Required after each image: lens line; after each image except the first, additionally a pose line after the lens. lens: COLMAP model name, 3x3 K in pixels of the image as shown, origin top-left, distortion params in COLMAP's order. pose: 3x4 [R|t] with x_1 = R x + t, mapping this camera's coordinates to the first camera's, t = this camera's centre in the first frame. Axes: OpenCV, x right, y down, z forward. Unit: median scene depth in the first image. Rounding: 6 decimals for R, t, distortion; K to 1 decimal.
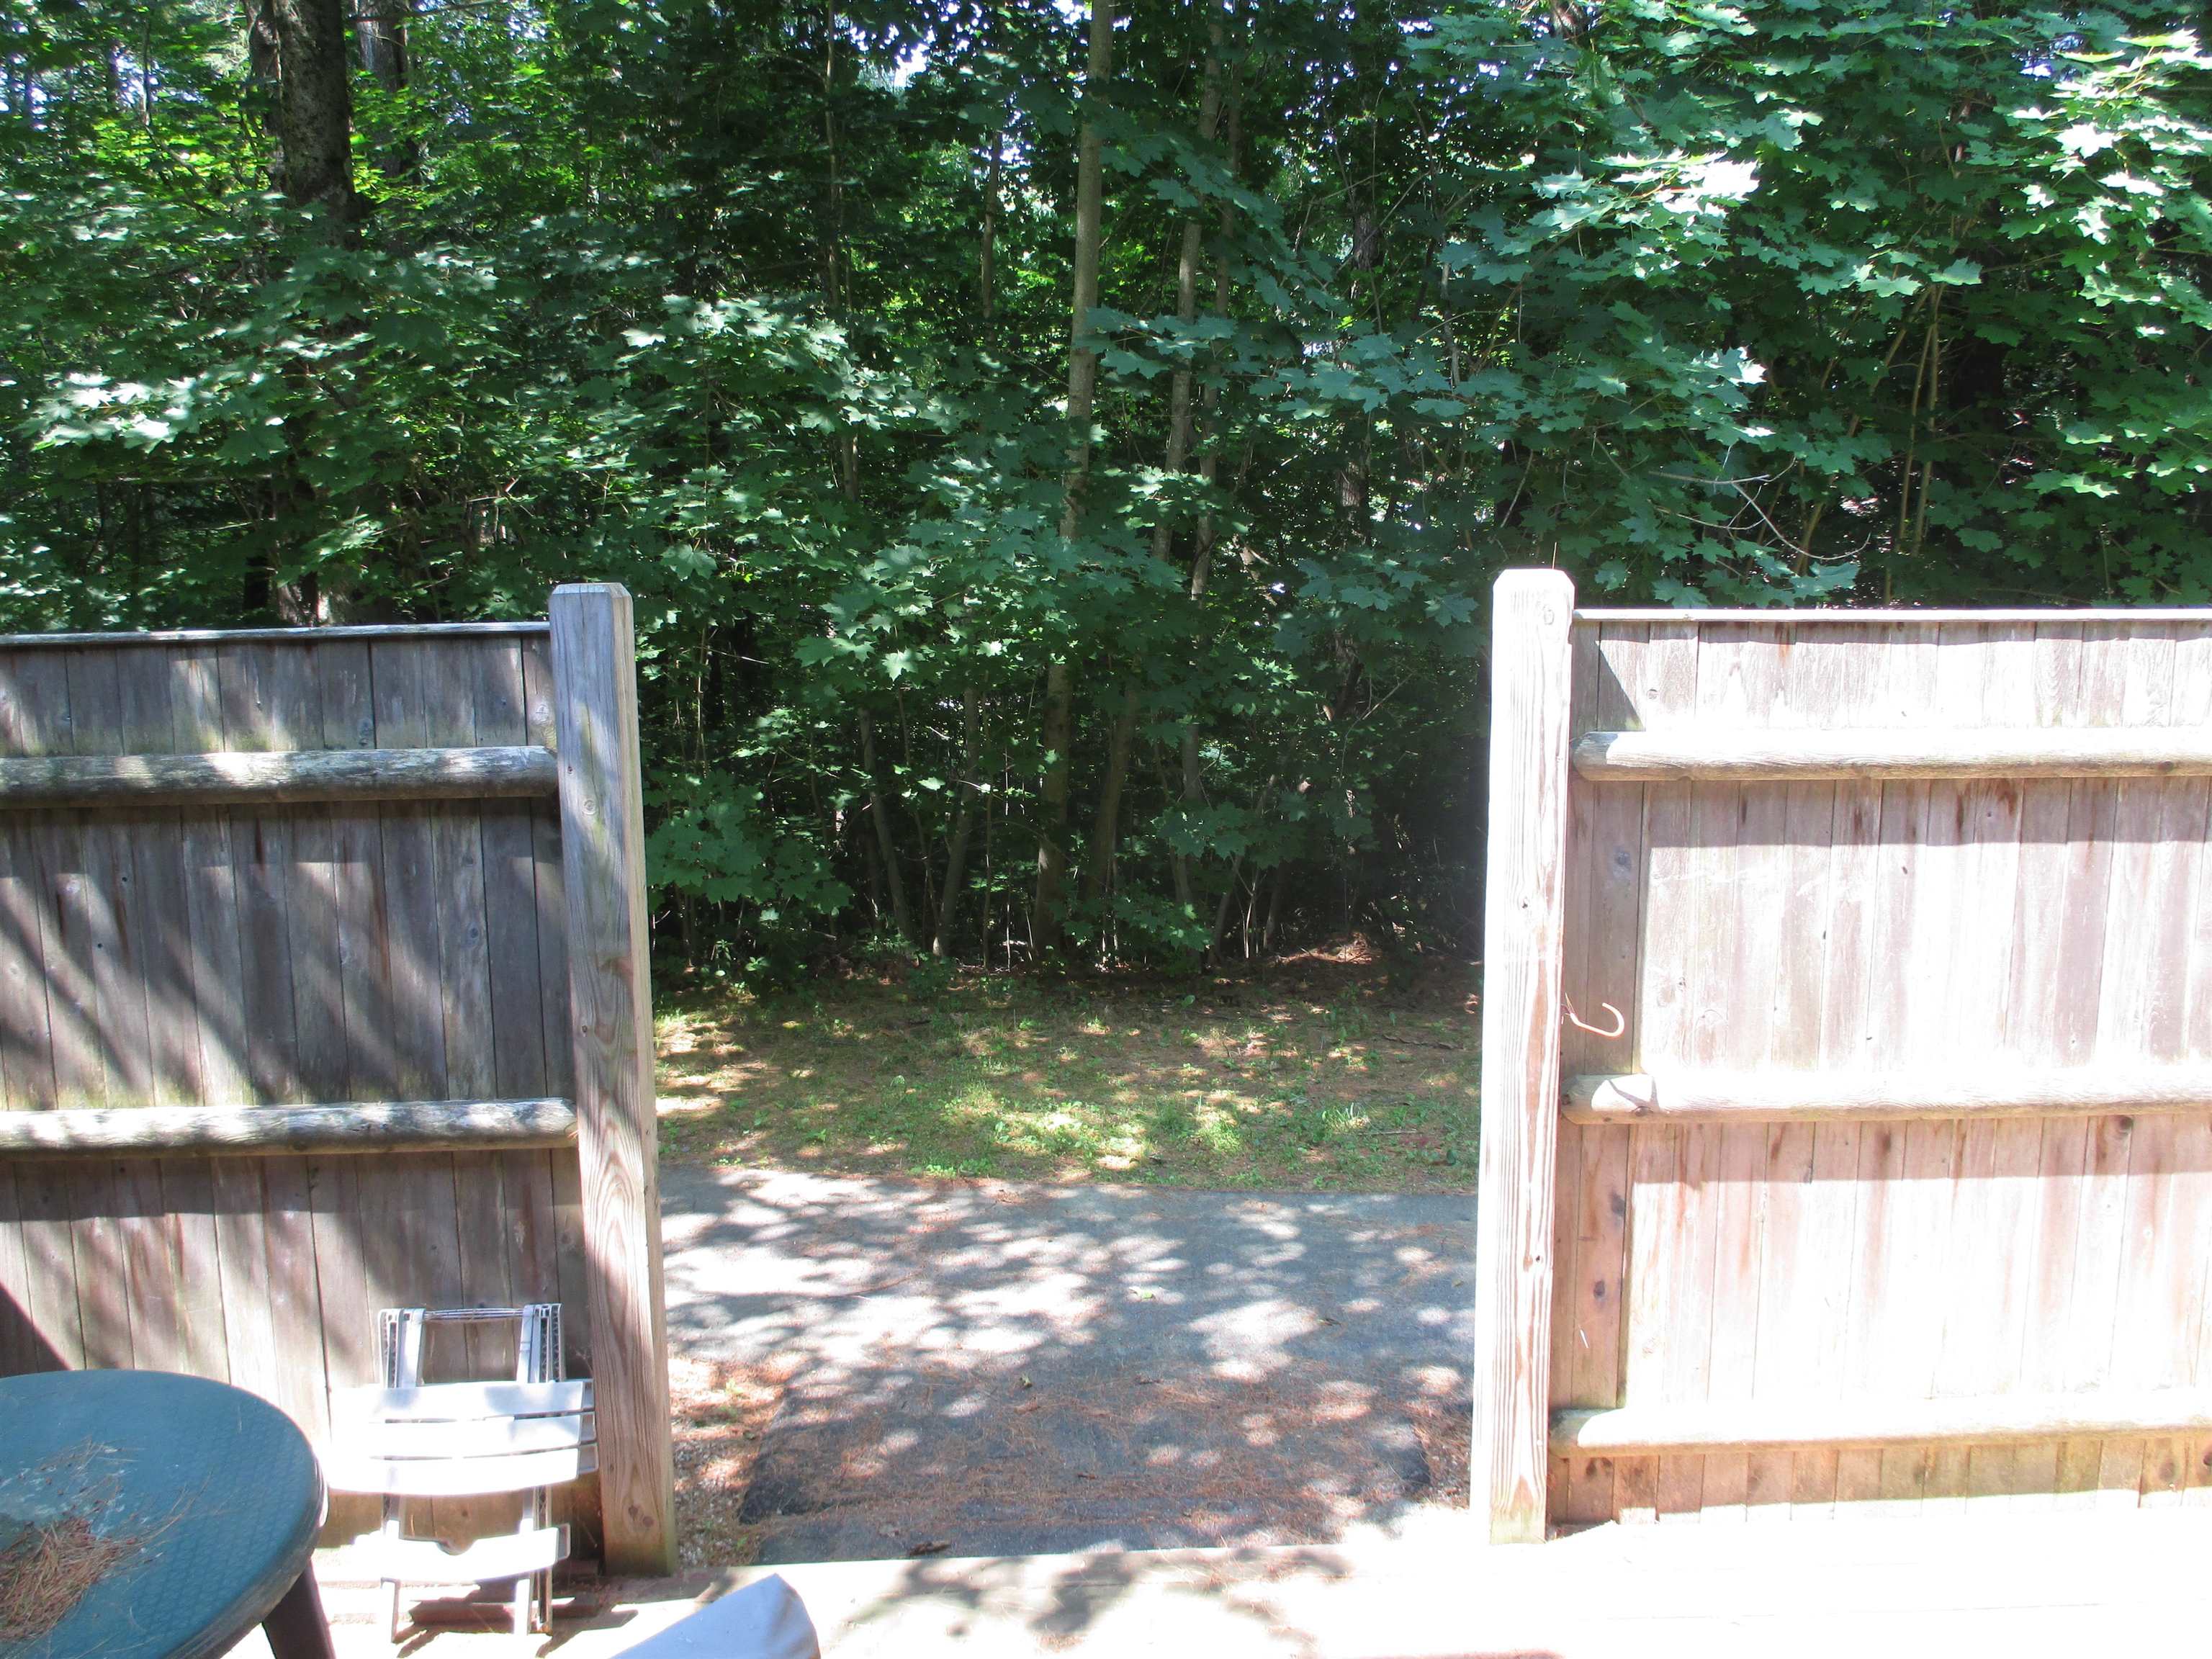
lens RADIAL K [[1829.6, 0, 1106.2], [0, 1829.6, 826.4], [0, 0, 1]] dist [-0.008030, -0.039032]
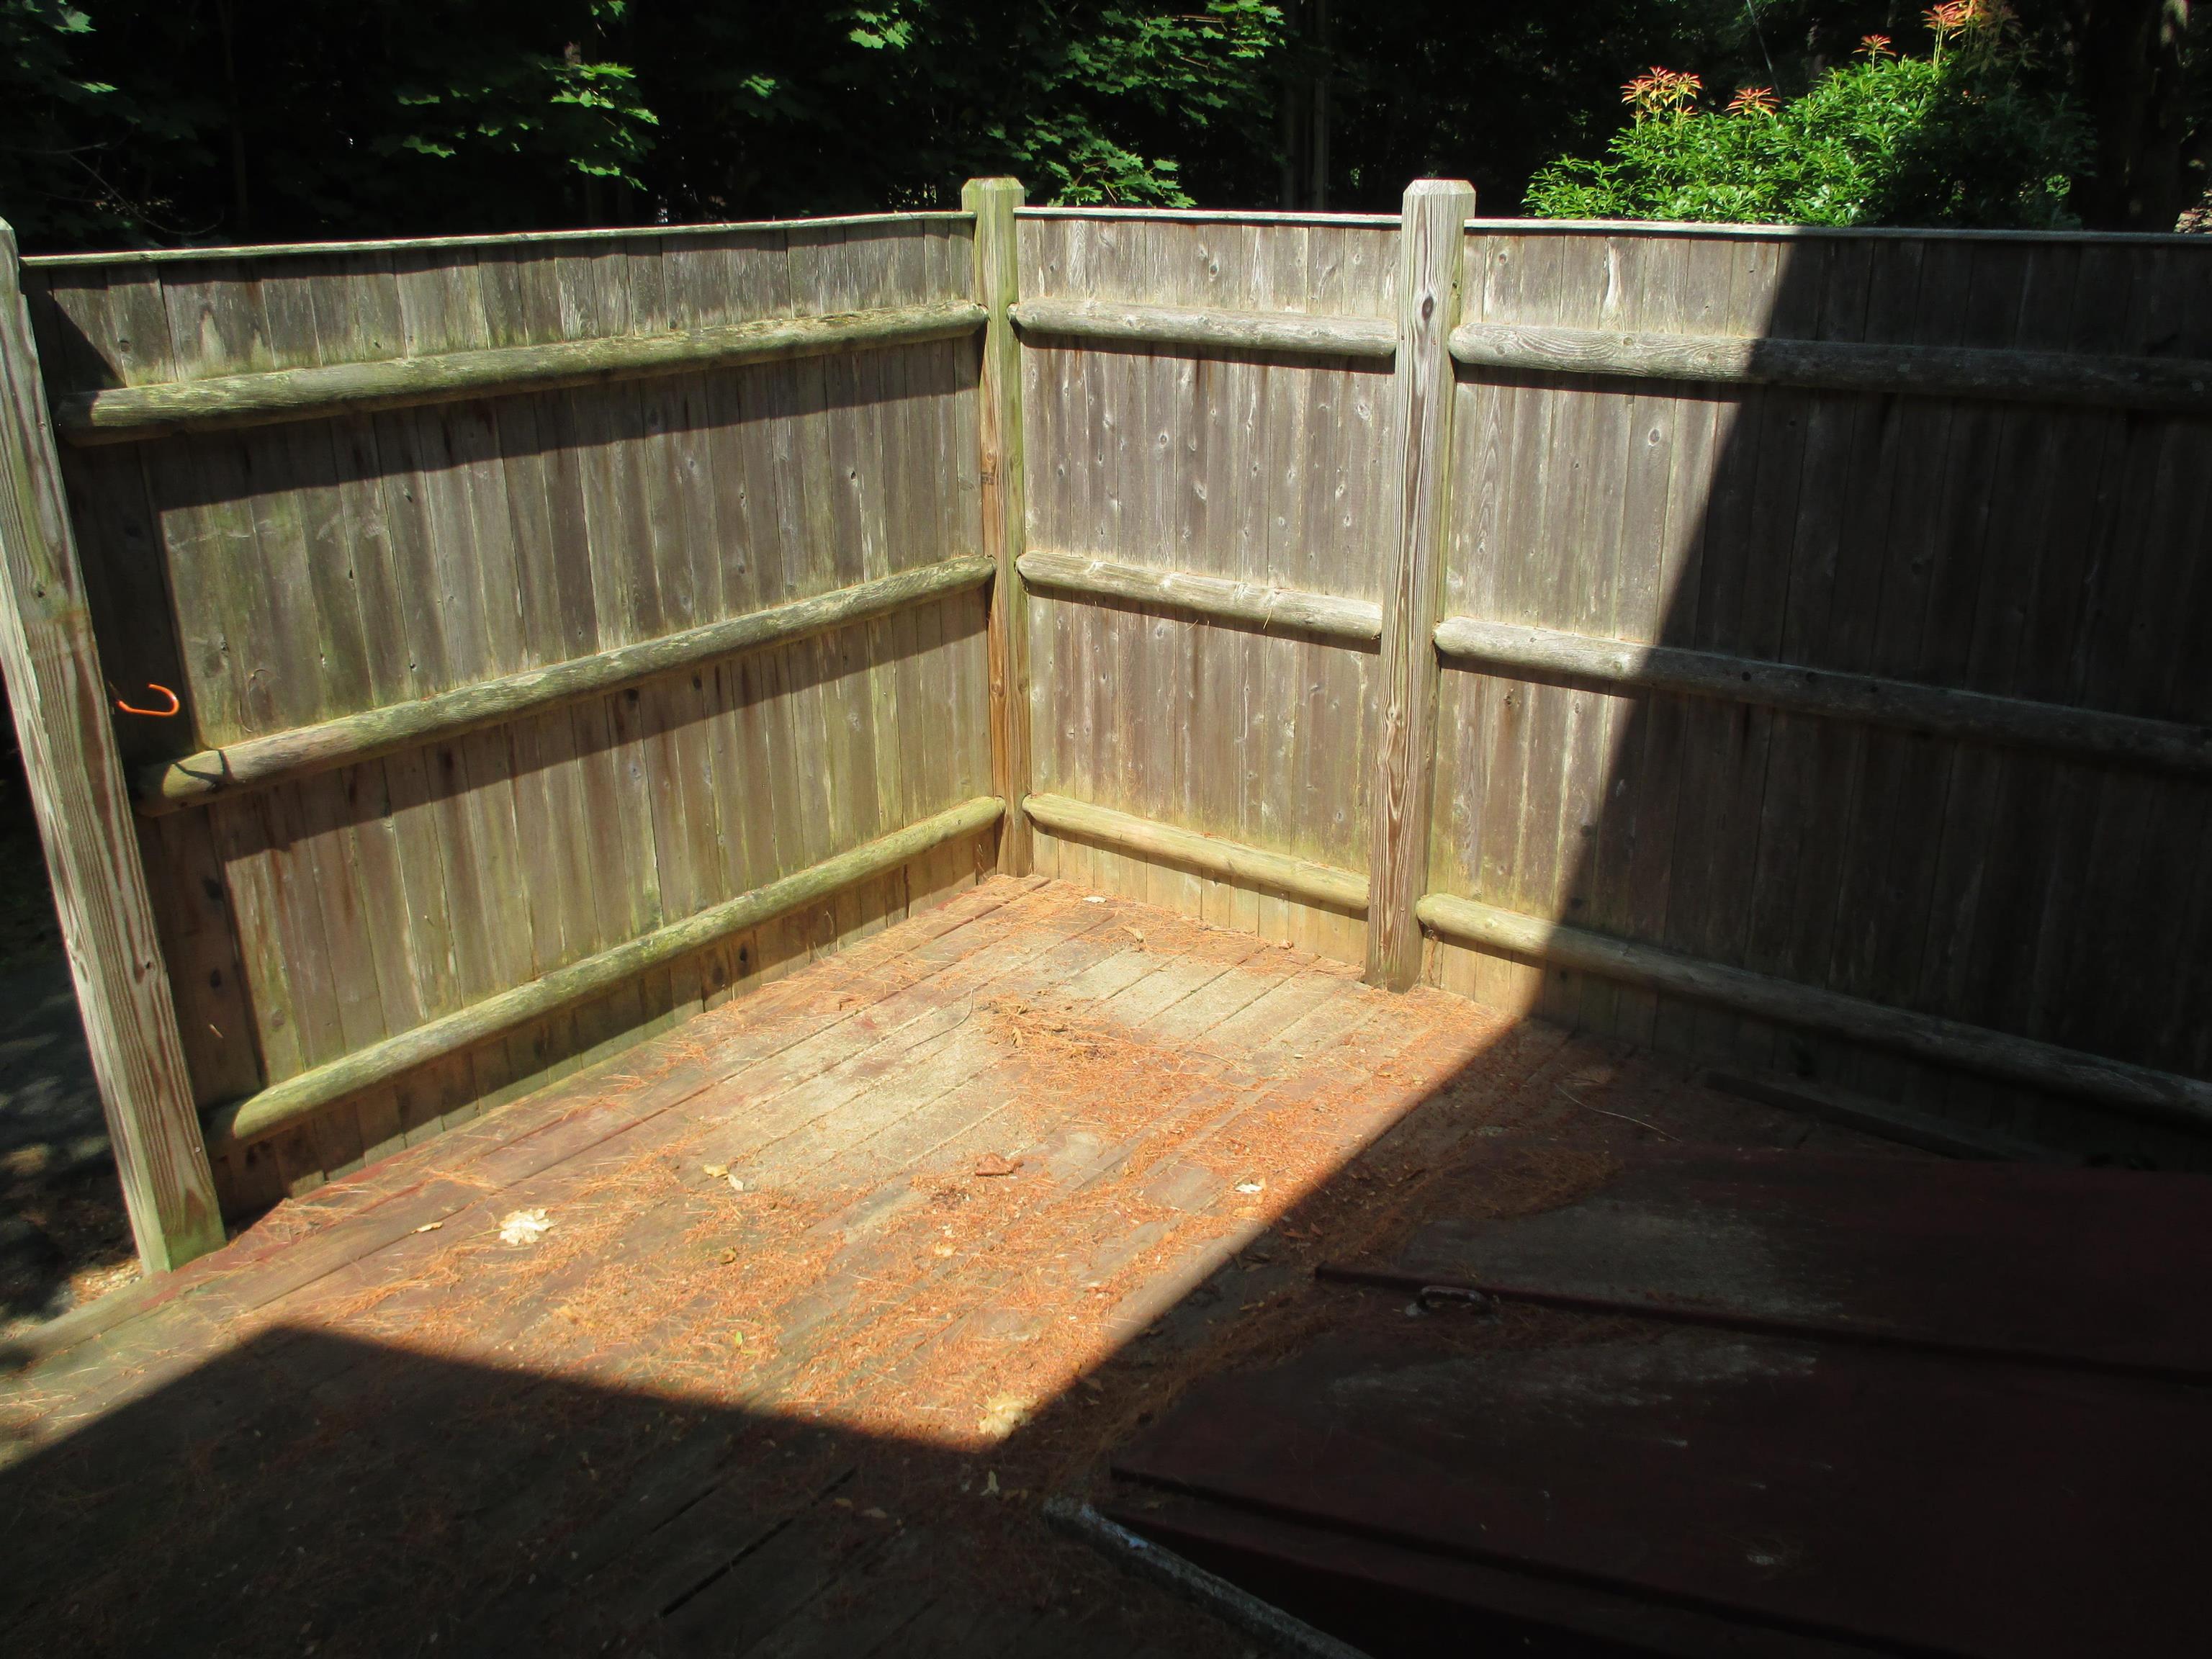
lens RADIAL K [[1829.6, 0, 1100.8], [0, 1829.6, 836.2], [0, 0, 1]] dist [-0.008030, -0.039032]
pose [[0.638458, -0.265223, 0.722515, -0.114780], [0.156555, 0.963877, 0.215481, 0.045922], [-0.753566, -0.024462, 0.656917, 0.007271]]
